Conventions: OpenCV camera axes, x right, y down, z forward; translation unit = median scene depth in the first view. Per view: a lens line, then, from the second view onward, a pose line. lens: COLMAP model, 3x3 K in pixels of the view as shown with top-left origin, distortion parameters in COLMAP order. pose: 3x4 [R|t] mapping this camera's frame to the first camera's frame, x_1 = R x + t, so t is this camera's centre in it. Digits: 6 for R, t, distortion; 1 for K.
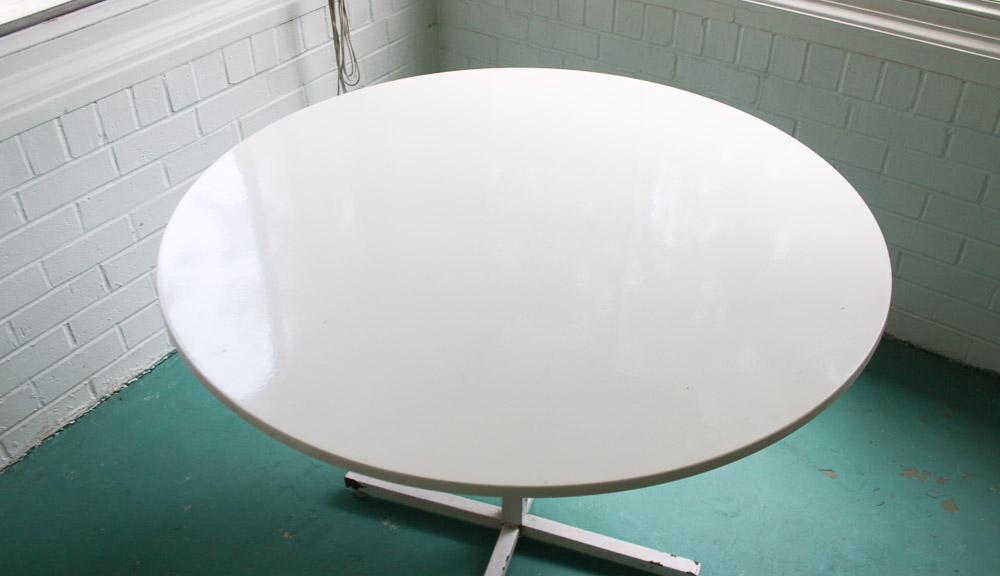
lens RADIAL K [[881.5, 0, 510.5], [0, 881.5, 253.1], [0, 0, 1]] dist [-0.105717, 0.061333]
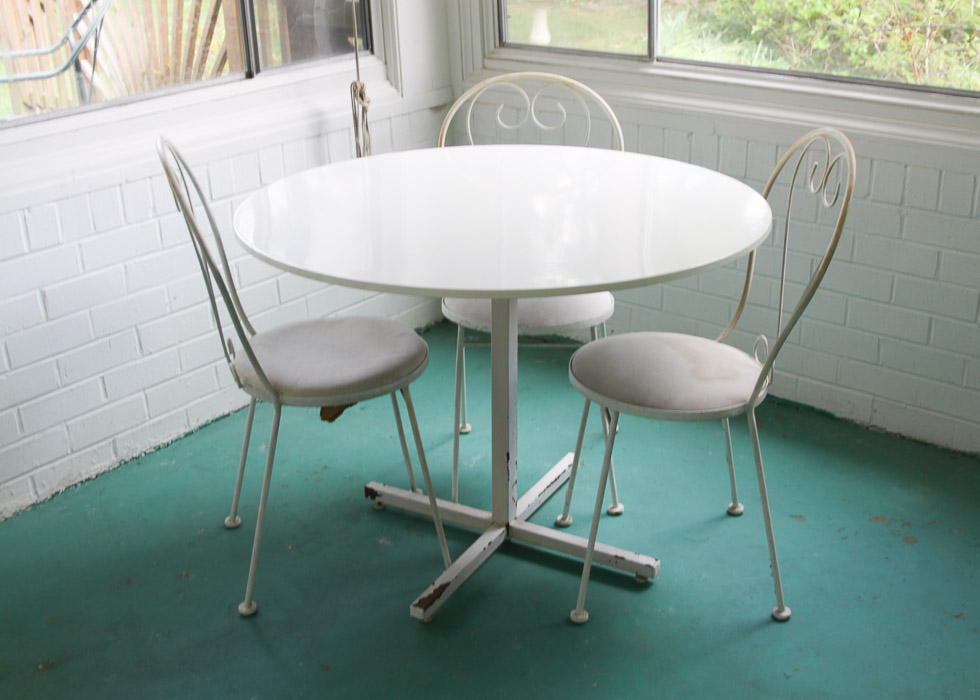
lens RADIAL K [[1187.0, 0, 535.8], [0, 1187.0, 347.4], [0, 0, 1]] dist [-0.056942, 0.000000]
pose [[0.998974, 0.008738, -0.044434, 0.106094], [-0.018268, 0.975585, -0.218859, 0.360218], [0.041436, 0.219447, 0.974744, -0.452853]]
